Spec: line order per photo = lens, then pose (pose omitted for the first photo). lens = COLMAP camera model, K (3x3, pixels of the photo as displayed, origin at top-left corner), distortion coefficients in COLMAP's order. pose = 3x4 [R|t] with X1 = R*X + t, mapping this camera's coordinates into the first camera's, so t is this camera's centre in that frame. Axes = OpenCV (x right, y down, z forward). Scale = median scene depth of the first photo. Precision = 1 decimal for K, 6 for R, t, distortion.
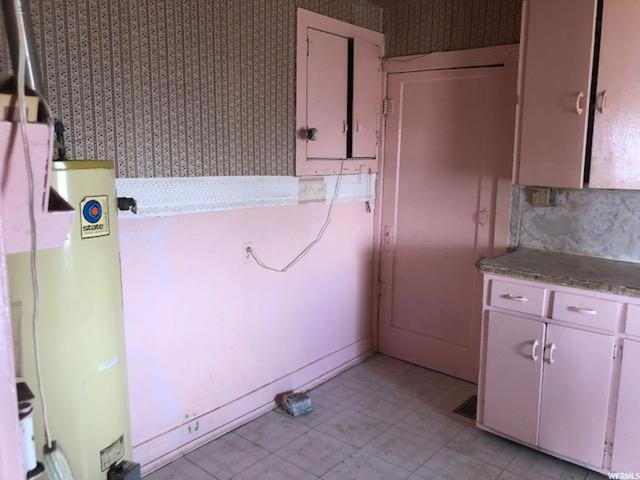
lens RADIAL K [[533.9, 0, 316.3], [0, 533.9, 230.4], [0, 0, 1]] dist [0.054179, -0.042510]
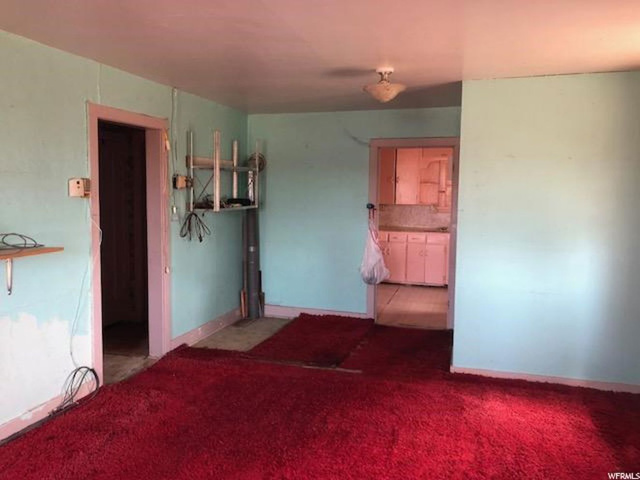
lens RADIAL K [[533.9, 0, 316.3], [0, 533.9, 230.4], [0, 0, 1]] dist [0.054179, -0.042510]
pose [[0.914866, -0.030705, 0.402587, -1.317853], [0.051680, 0.997808, -0.041339, 0.200918], [-0.400435, 0.058625, 0.914448, -1.881199]]
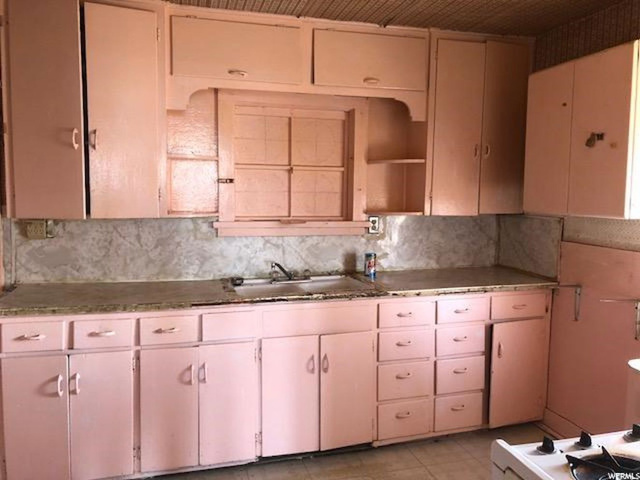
lens RADIAL K [[533.9, 0, 316.3], [0, 533.9, 230.4], [0, 0, 1]] dist [0.054179, -0.042510]
pose [[0.571713, -0.065534, 0.817833, -0.108596], [0.106796, 0.994268, 0.005016, -0.012980], [-0.813474, 0.084474, 0.575434, 0.029143]]
